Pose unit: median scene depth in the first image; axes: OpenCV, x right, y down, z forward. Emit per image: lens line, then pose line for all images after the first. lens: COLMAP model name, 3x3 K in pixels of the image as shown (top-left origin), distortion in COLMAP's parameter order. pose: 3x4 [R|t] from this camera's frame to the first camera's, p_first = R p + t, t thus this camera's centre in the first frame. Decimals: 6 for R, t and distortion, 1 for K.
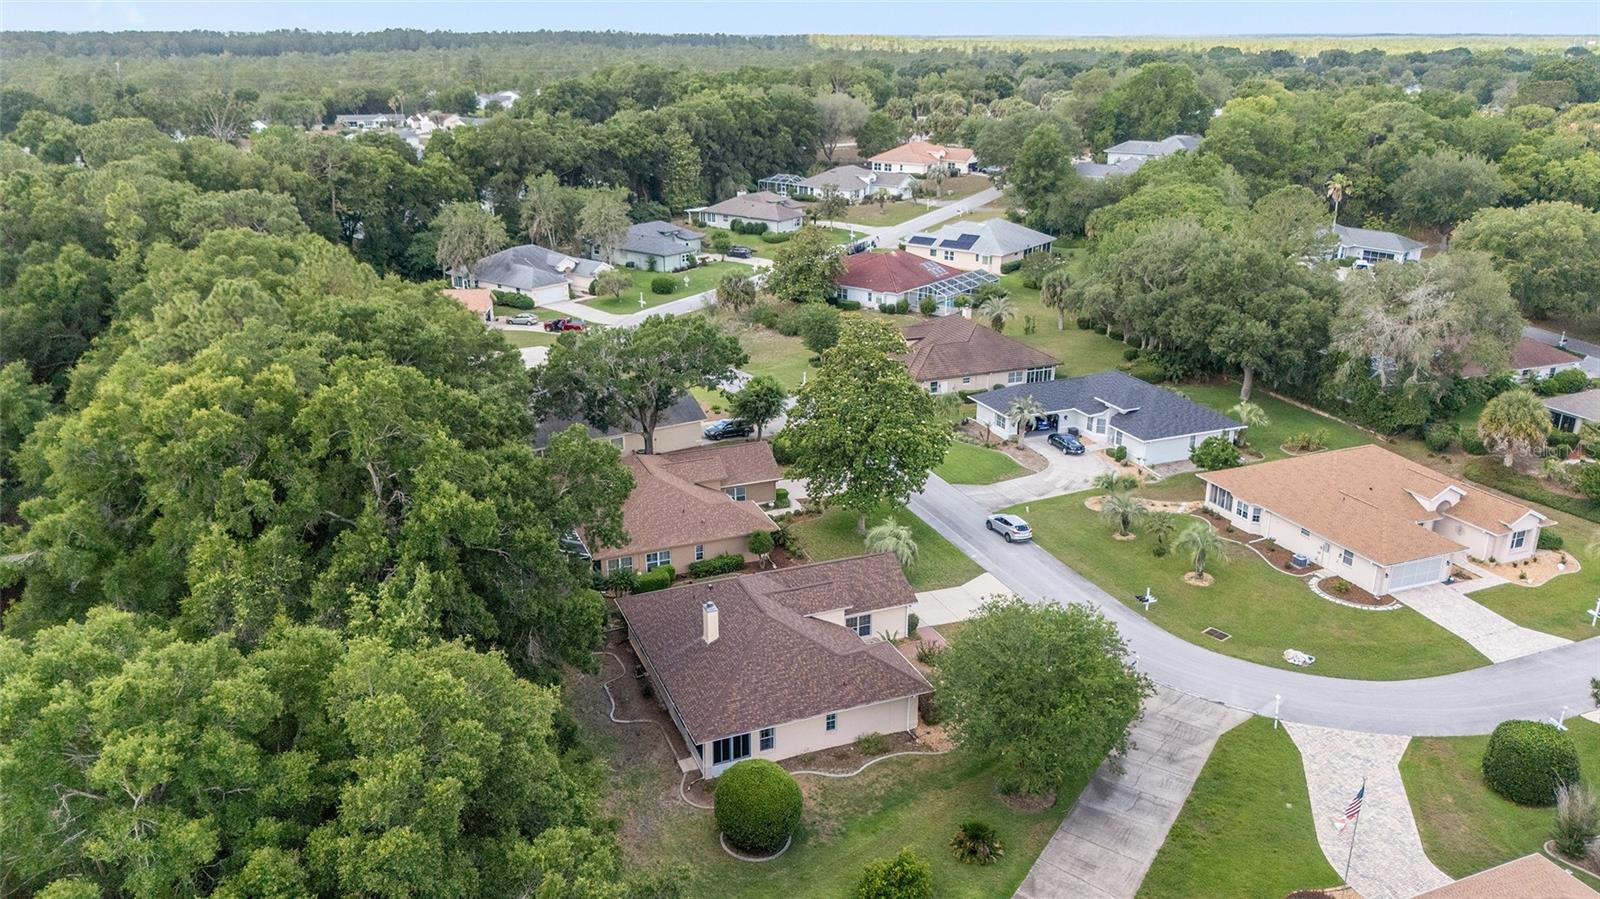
lens RADIAL K [[1185.7, 0, 800.0], [0, 1185.7, 449.5], [0, 0, 1]] dist [0.075064, -0.094046]
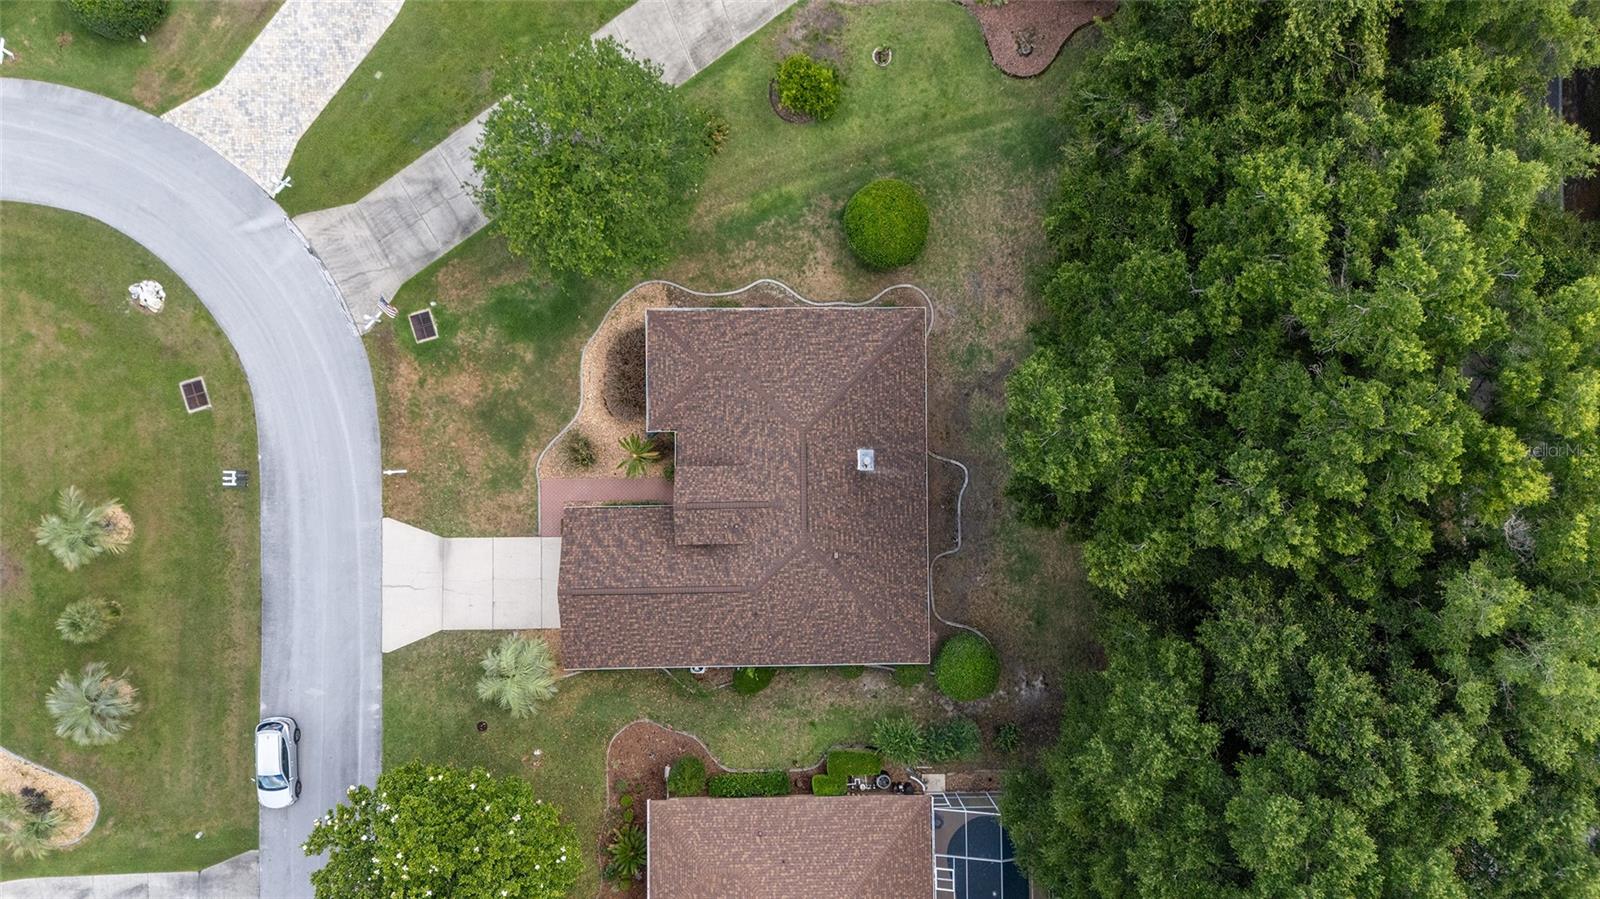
lens RADIAL K [[1185.7, 0, 800.0], [0, 1185.7, 449.5], [0, 0, 1]] dist [0.075064, -0.094046]
pose [[-0.929612, -0.367341, -0.029710, -0.005308], [0.089296, -0.302720, 0.948887, -0.694435], [-0.357559, 0.879444, 0.314214, 0.808434]]
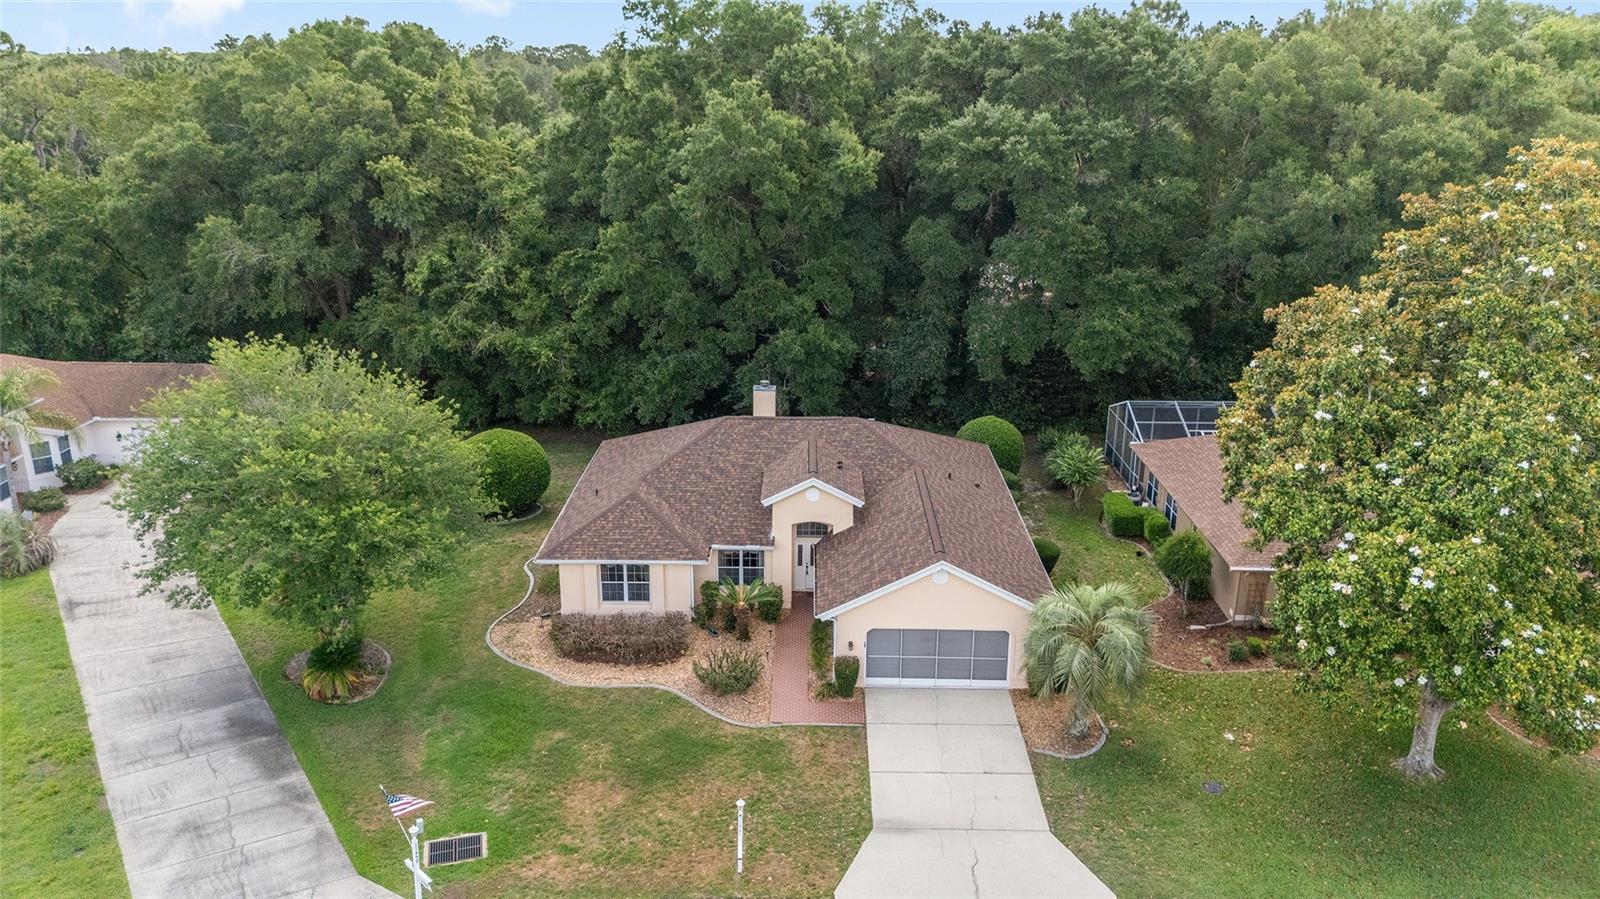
lens RADIAL K [[1193.2, 0, 800.3], [0, 1193.2, 437.0], [0, 0, 1]] dist [0.064255, -0.088538]
pose [[-0.385618, 0.266391, -0.883365, 0.624925], [-0.319248, 0.859752, 0.398633, -0.157345], [0.865667, 0.435732, -0.246491, 1.305778]]
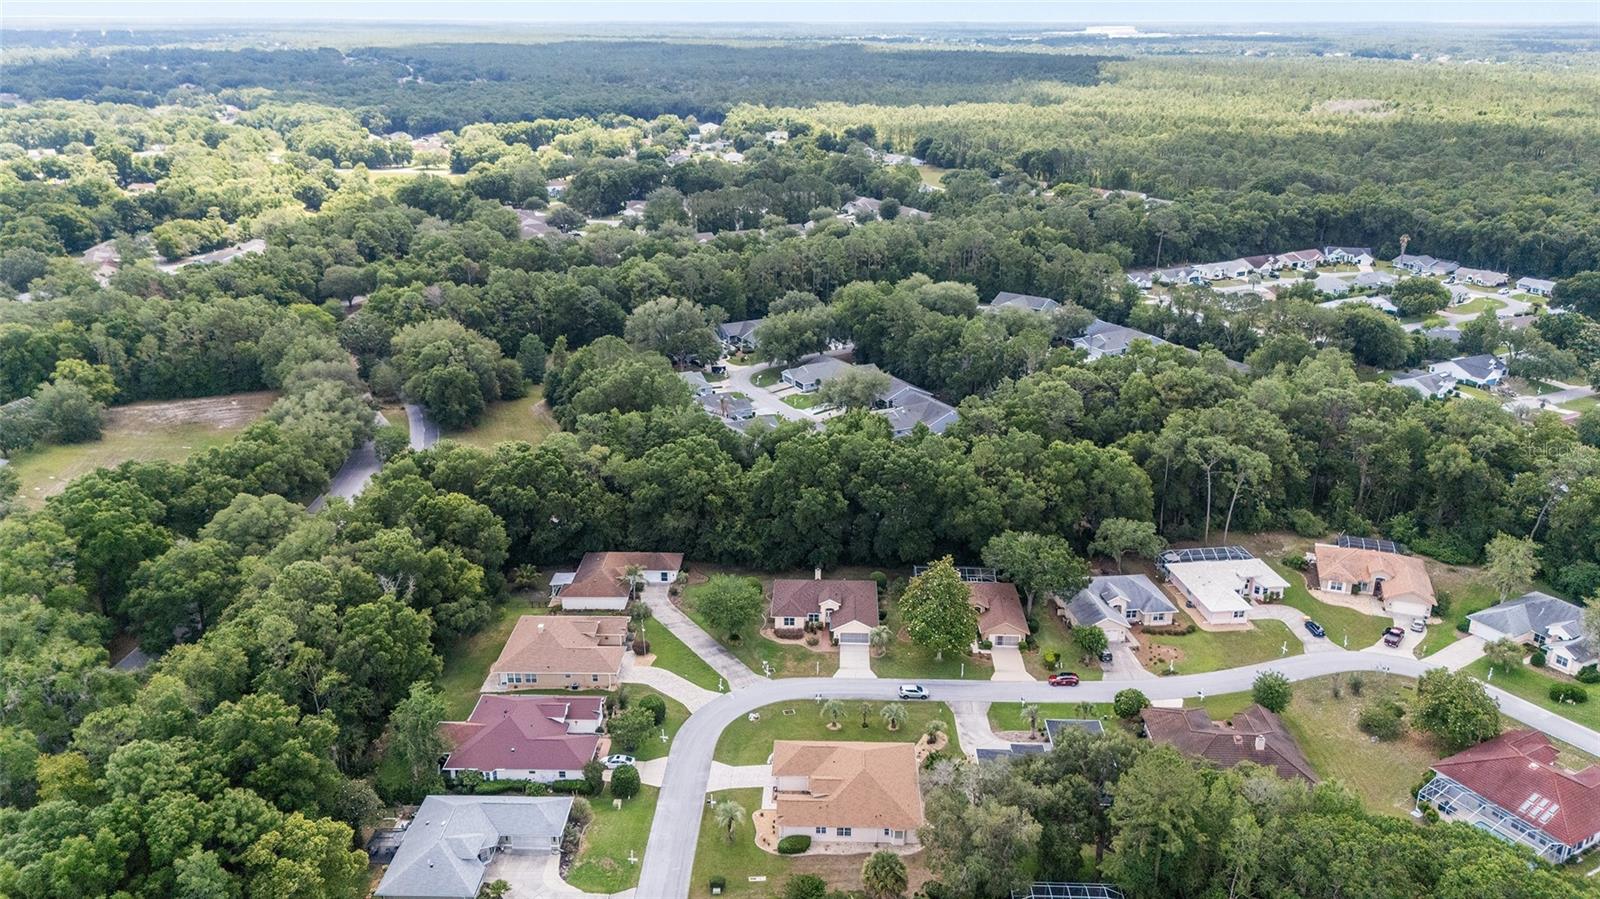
lens RADIAL K [[1185.7, 0, 800.0], [0, 1185.7, 449.5], [0, 0, 1]] dist [0.075064, -0.094046]
pose [[-0.398785, 0.308848, -0.863472, 2.617022], [-0.315286, 0.838007, 0.445352, -1.552264], [0.861142, 0.449840, -0.236809, 1.646618]]
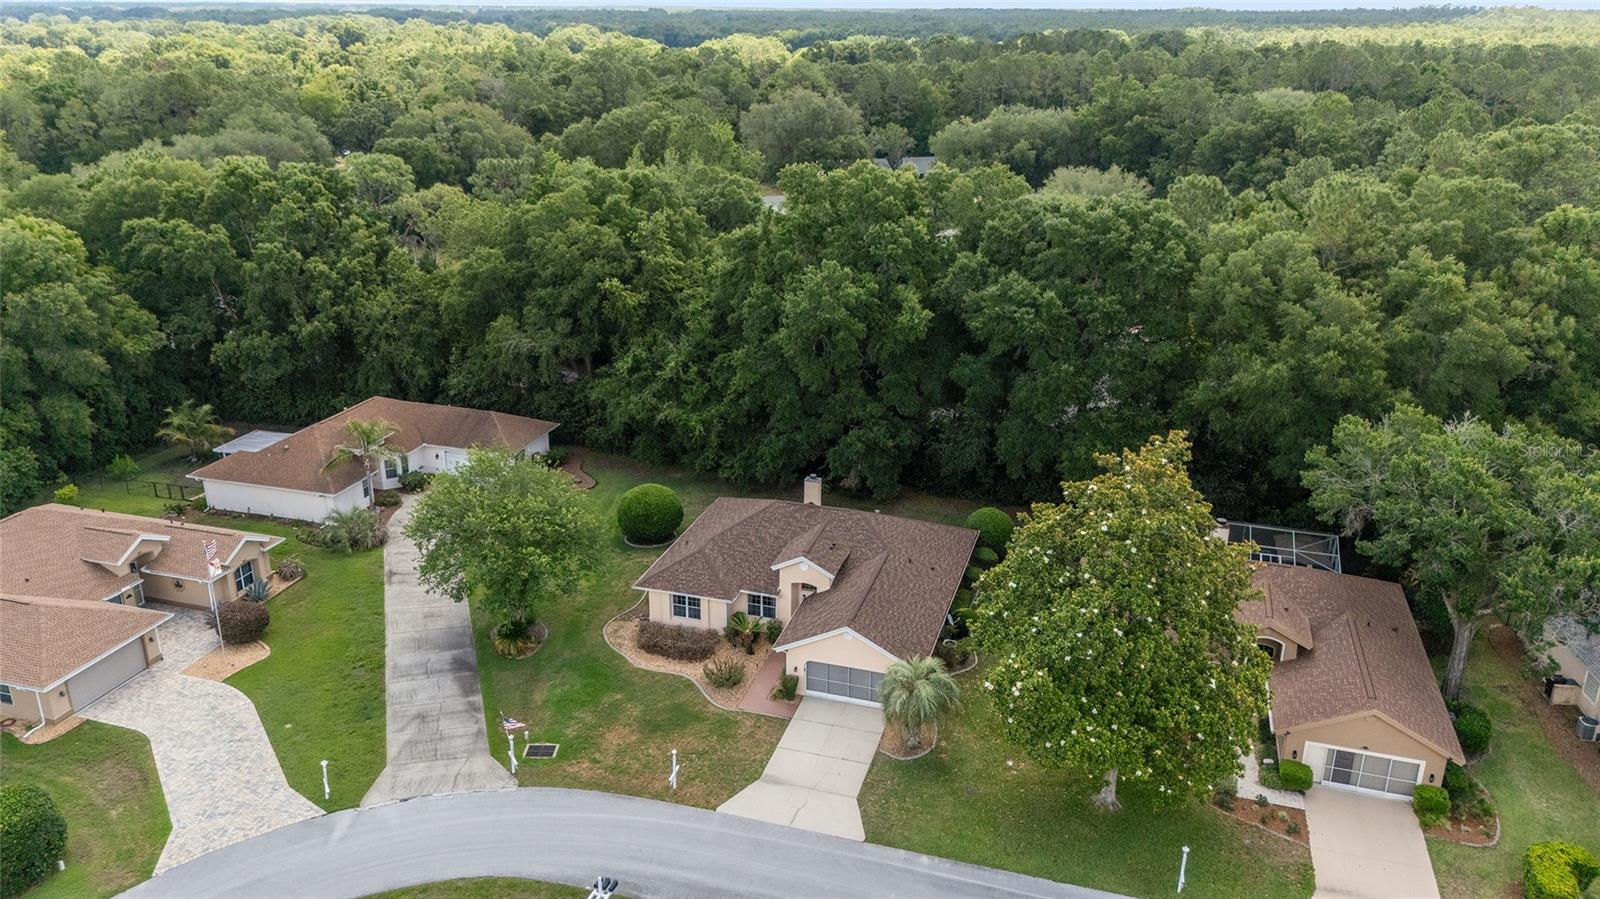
lens RADIAL K [[1185.7, 0, 800.0], [0, 1185.7, 449.5], [0, 0, 1]] dist [0.075064, -0.094046]
pose [[-0.632804, 0.260956, -0.729013, 0.770878], [-0.270532, 0.807653, 0.523935, -0.491341], [0.725514, 0.528770, -0.440490, 1.561716]]
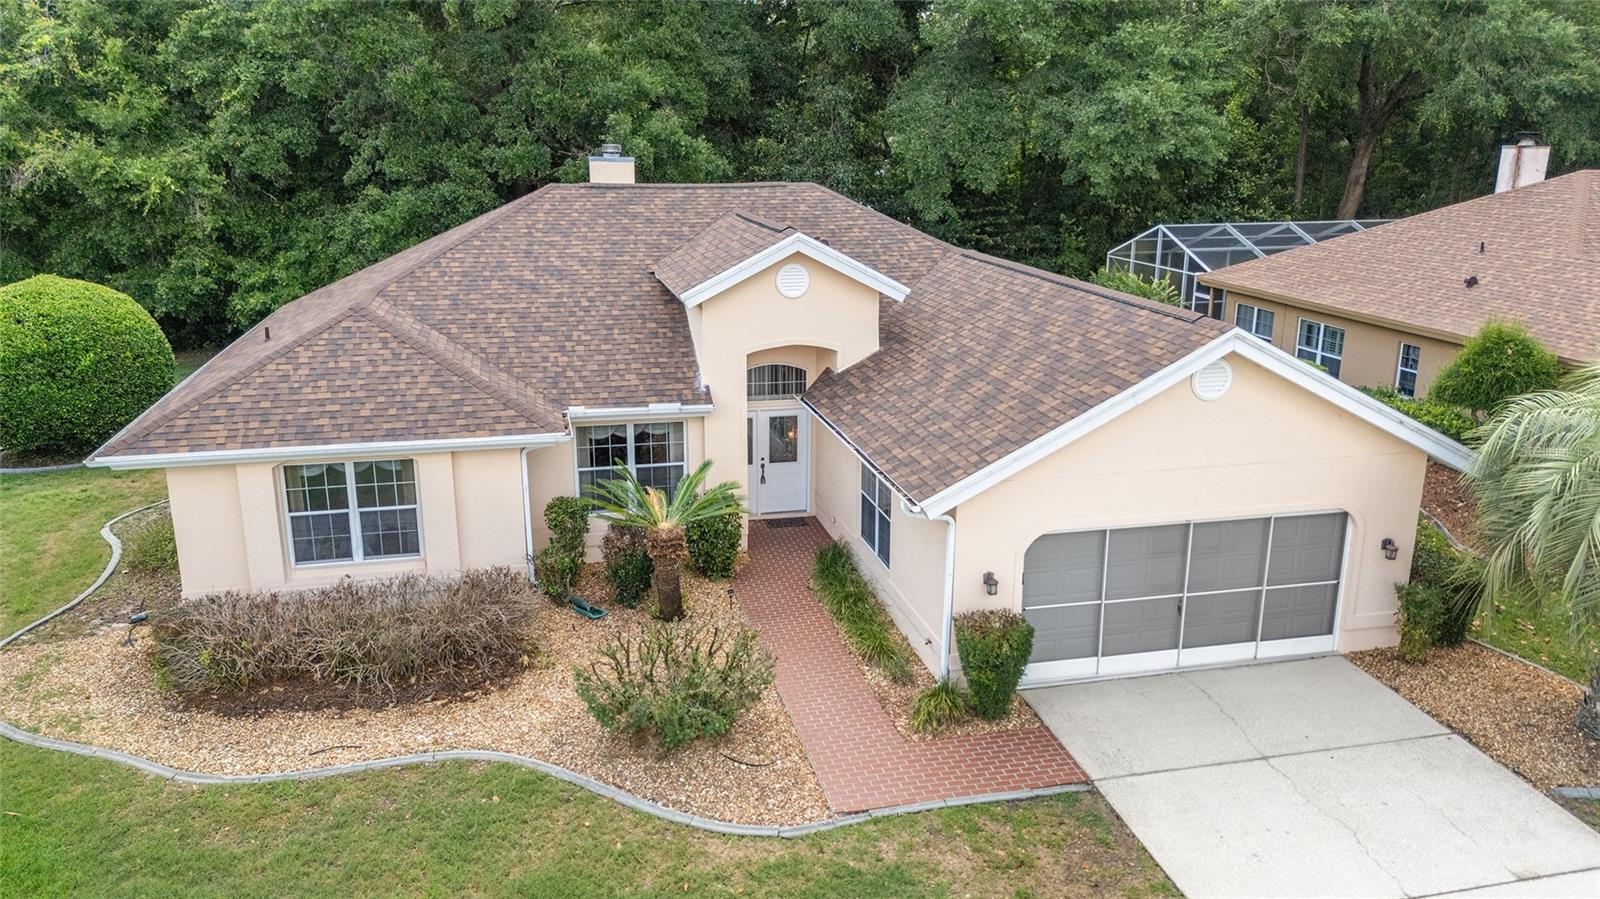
lens RADIAL K [[1185.7, 0, 800.0], [0, 1185.7, 449.5], [0, 0, 1]] dist [0.075064, -0.094046]
pose [[-0.151736, 0.250411, -0.956175, 0.329679], [-0.337212, 0.896223, 0.288222, 0.088442], [0.929120, 0.366167, -0.051548, 1.192850]]
